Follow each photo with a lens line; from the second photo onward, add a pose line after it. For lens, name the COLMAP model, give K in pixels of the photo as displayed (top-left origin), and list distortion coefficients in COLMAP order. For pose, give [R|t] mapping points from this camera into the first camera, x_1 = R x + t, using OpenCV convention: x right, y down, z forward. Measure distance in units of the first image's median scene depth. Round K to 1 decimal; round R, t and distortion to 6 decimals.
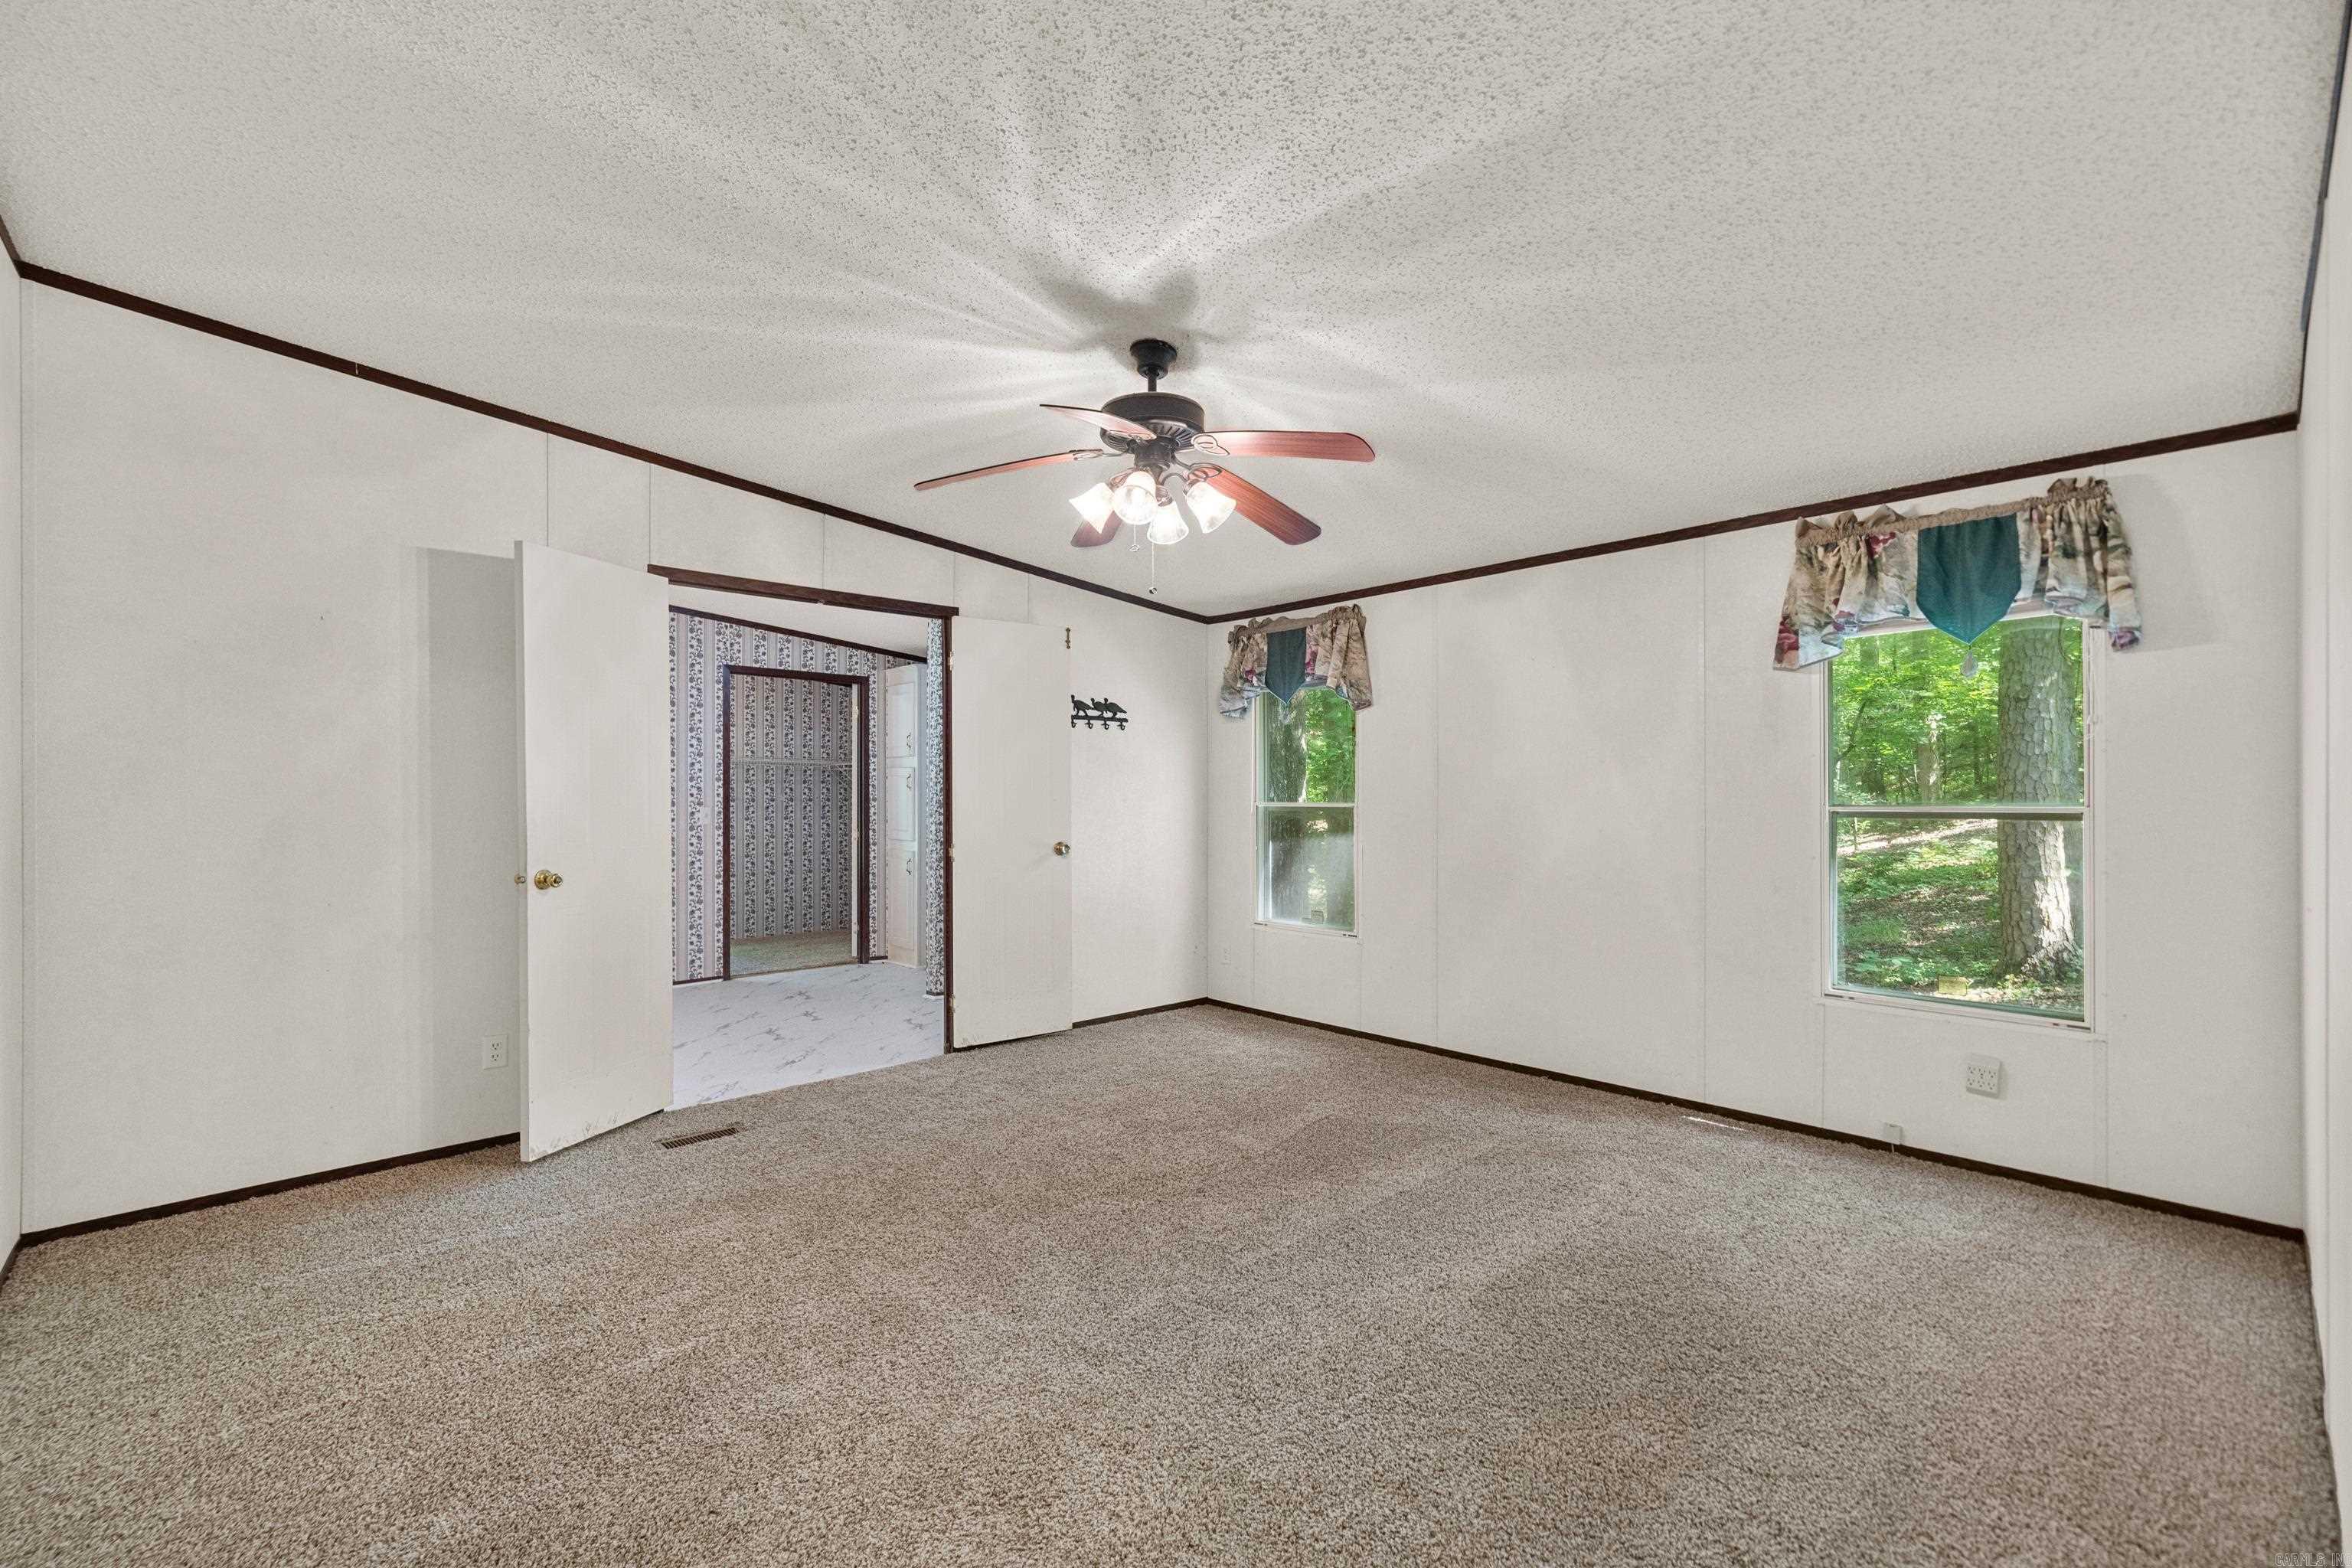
lens RADIAL K [[969.7, 0, 1184.3], [0, 969.7, 795.3], [0, 0, 1]] dist [0.001835, -0.000055]
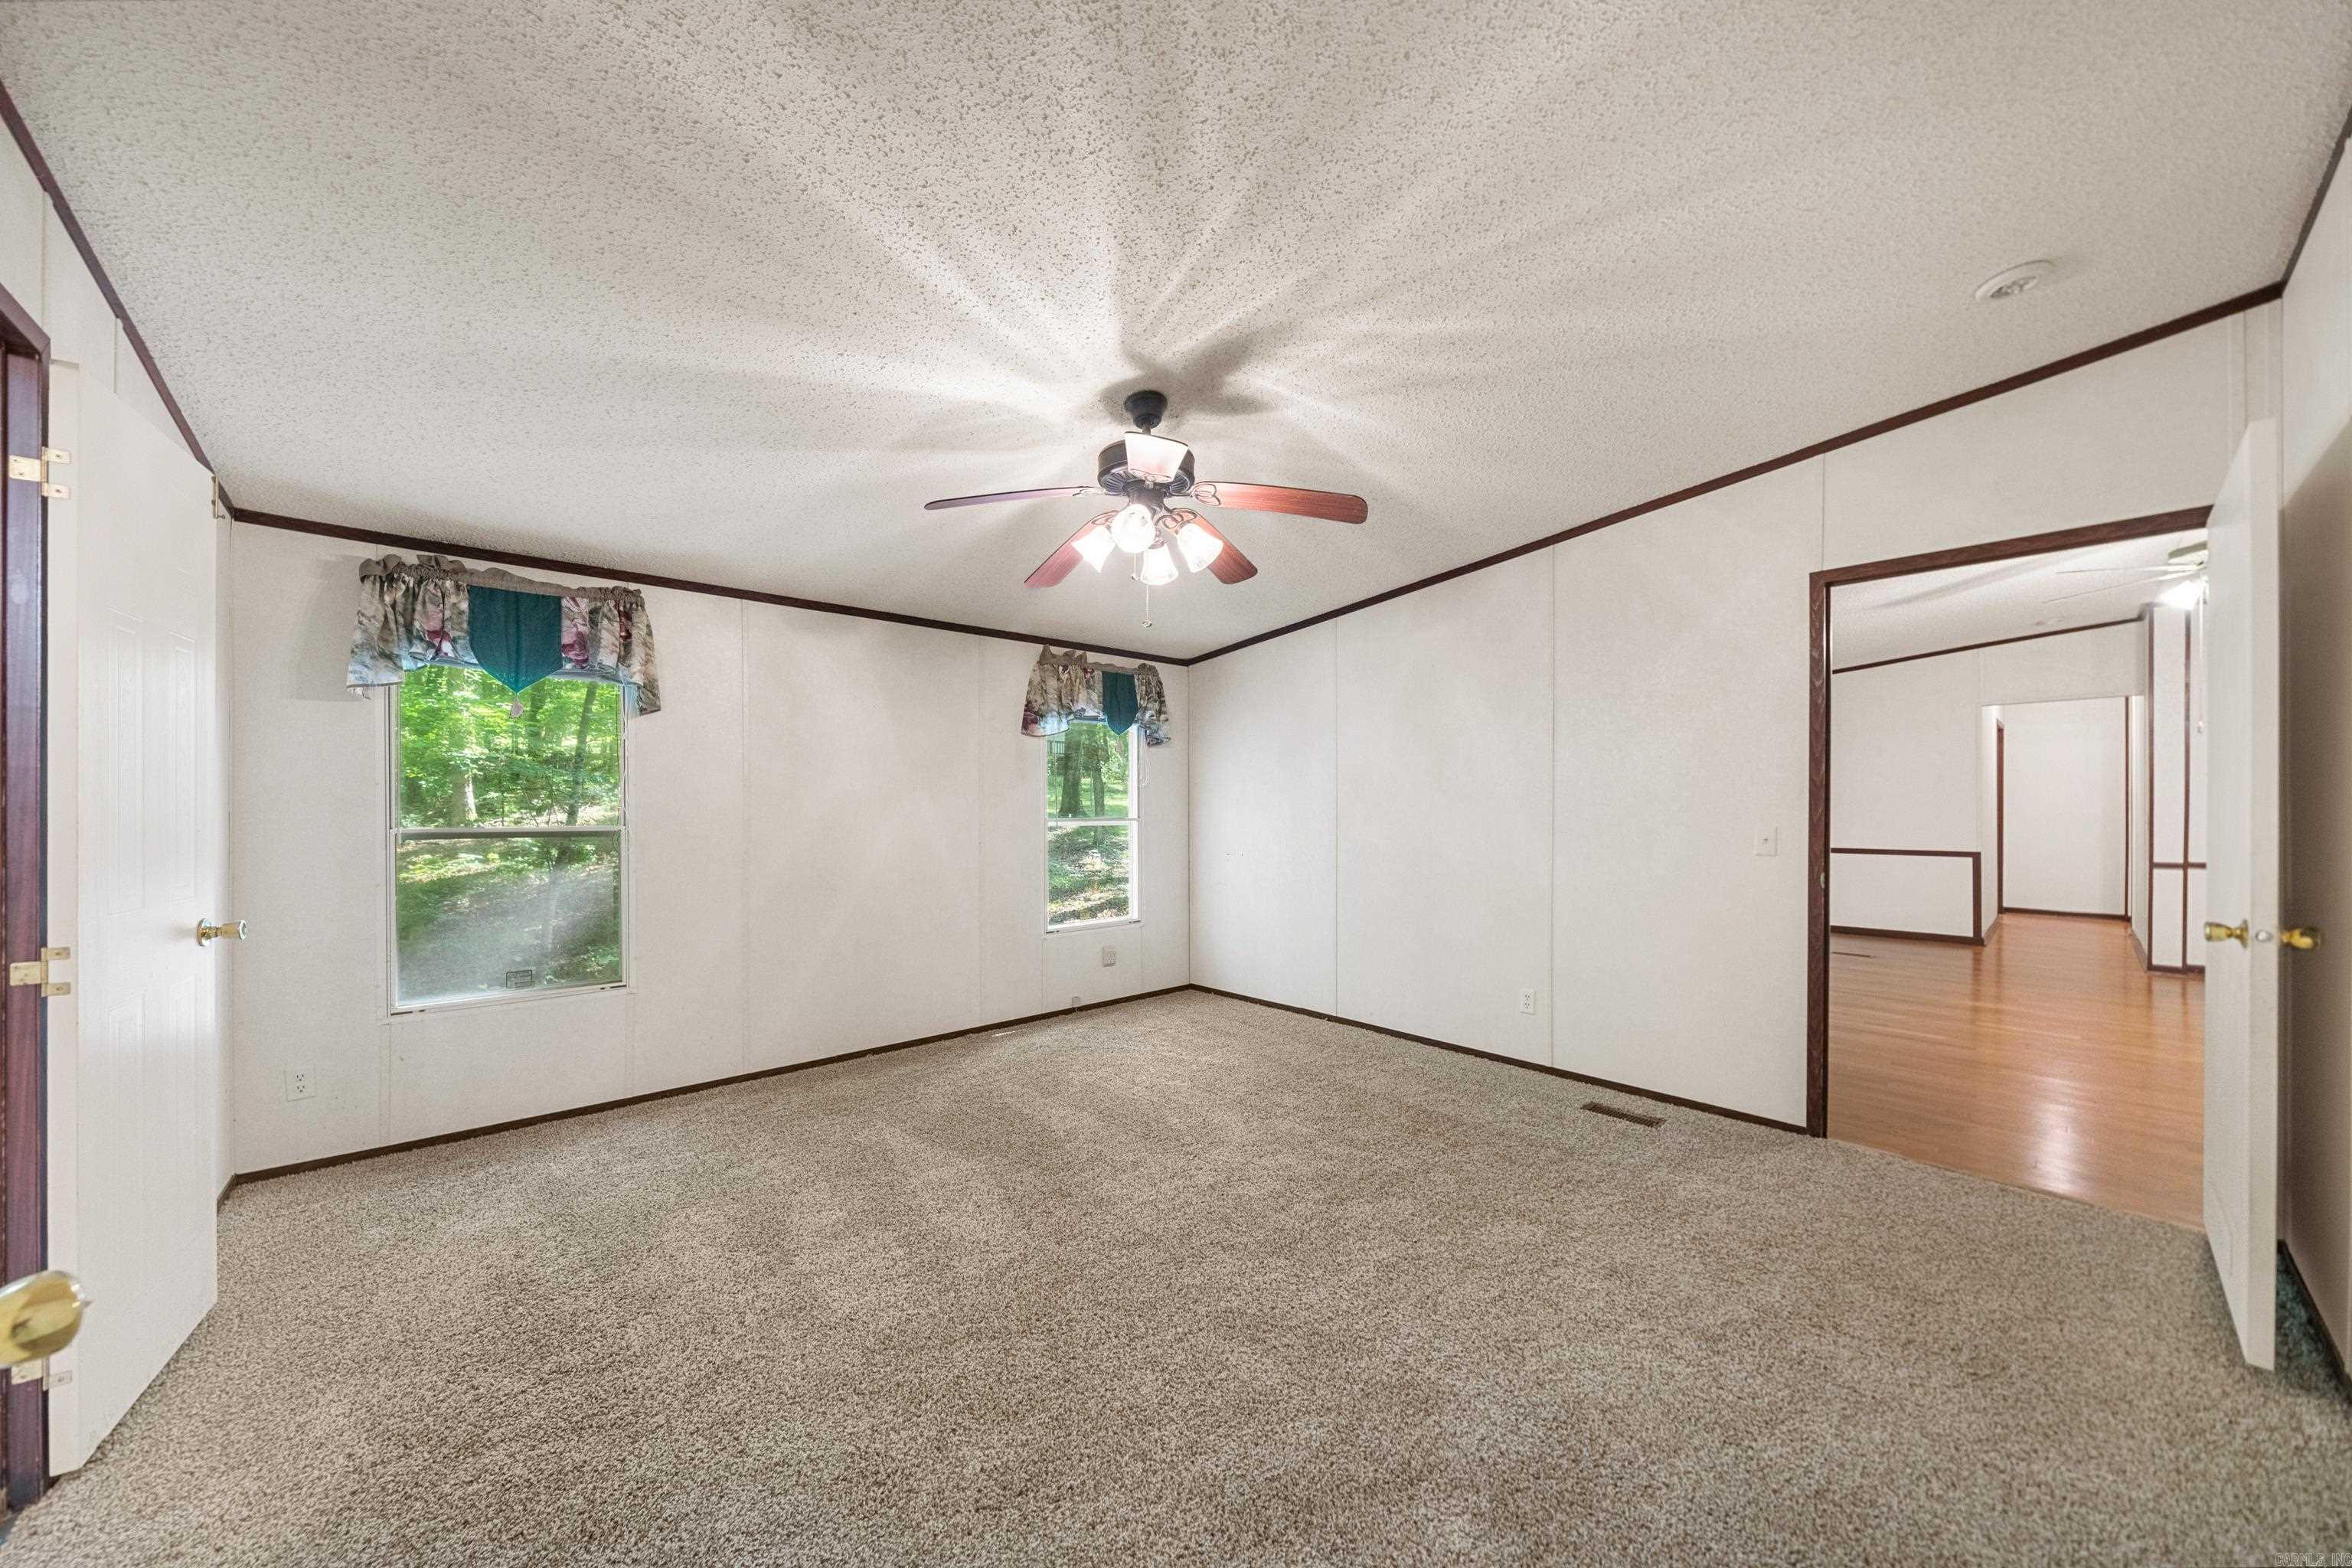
lens RADIAL K [[804.4, 0, 1172.9], [0, 804.4, 807.8], [0, 0, 1]] dist [-0.003478, 0.000011]
pose [[0.042972, 0.003424, 0.999070, -0.695747], [0.006844, 0.999970, -0.003722, -0.002402], [-0.999053, 0.006998, 0.042948, 0.703609]]
